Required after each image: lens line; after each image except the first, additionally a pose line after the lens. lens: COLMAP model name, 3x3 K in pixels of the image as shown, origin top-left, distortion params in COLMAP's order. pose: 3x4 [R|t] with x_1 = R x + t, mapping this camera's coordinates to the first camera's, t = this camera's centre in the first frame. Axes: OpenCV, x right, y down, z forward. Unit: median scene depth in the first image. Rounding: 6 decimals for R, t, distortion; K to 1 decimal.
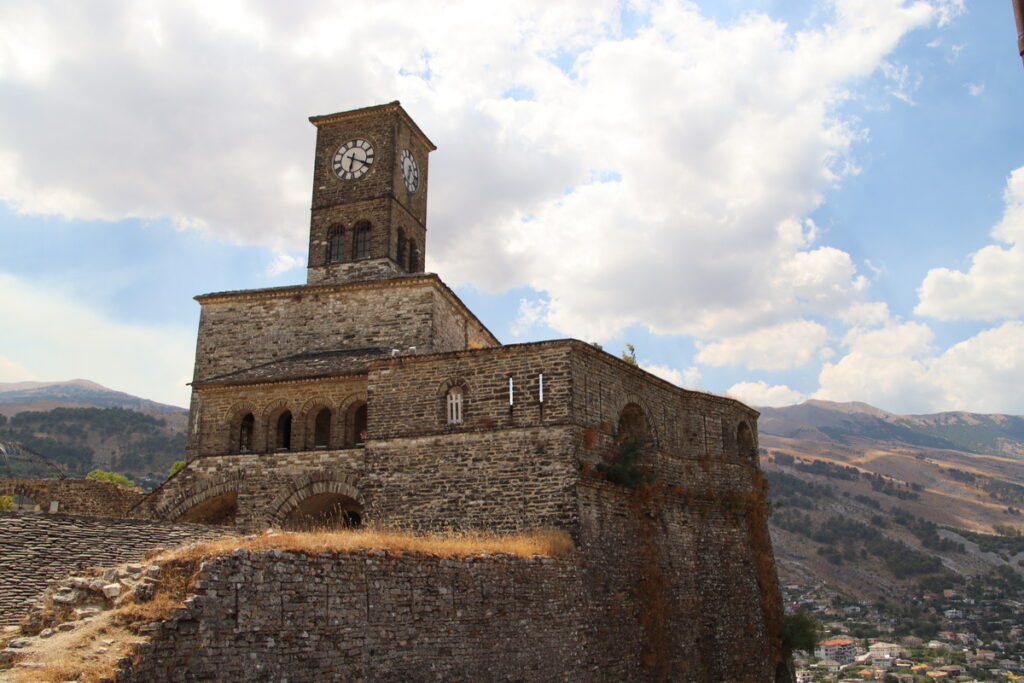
lens RADIAL K [[860.7, 0, 513.7], [0, 860.7, 357.9], [0, 0, 1]] dist [-0.162482, 0.116796]
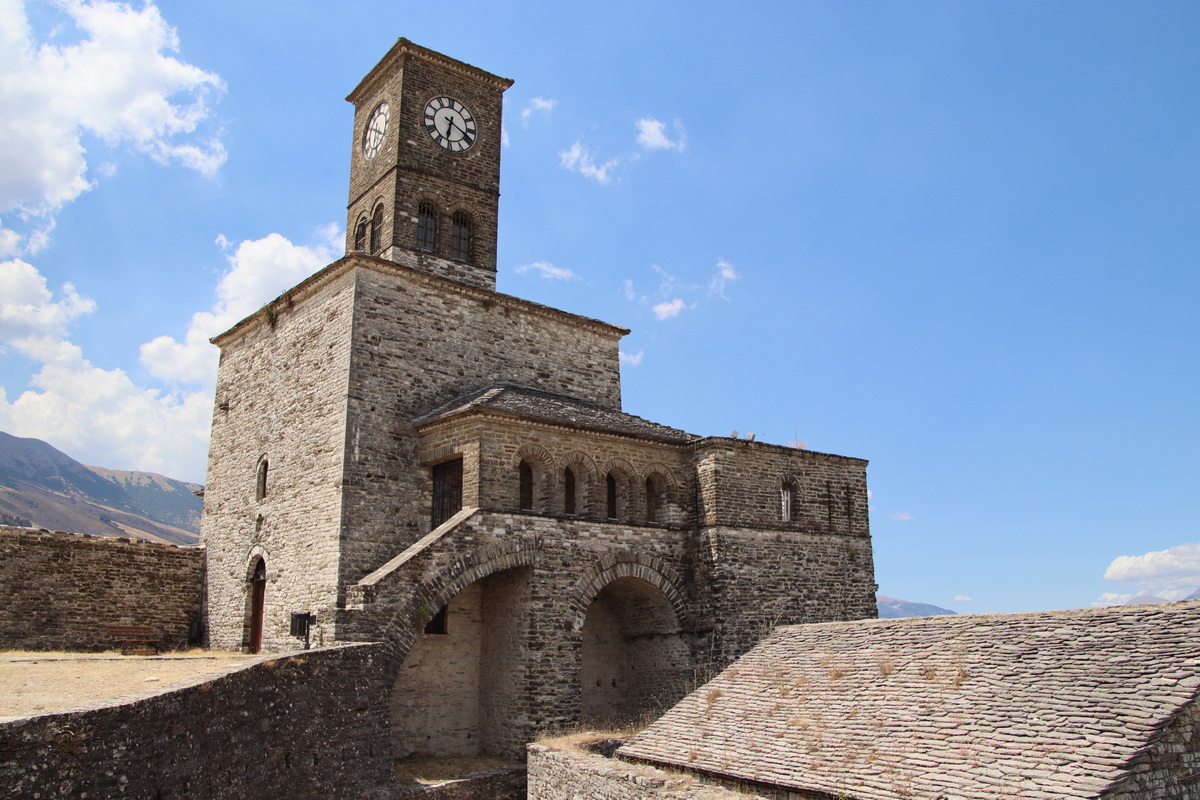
lens RADIAL K [[1008.6, 0, 602.0], [0, 1008.6, 419.2], [0, 0, 1]] dist [-0.162482, 0.116796]
pose [[0.574903, 0.197628, 0.793996, -0.994319], [-0.210468, 0.973458, -0.089905, 0.097378], [-0.790689, -0.115424, 0.601239, 0.426511]]
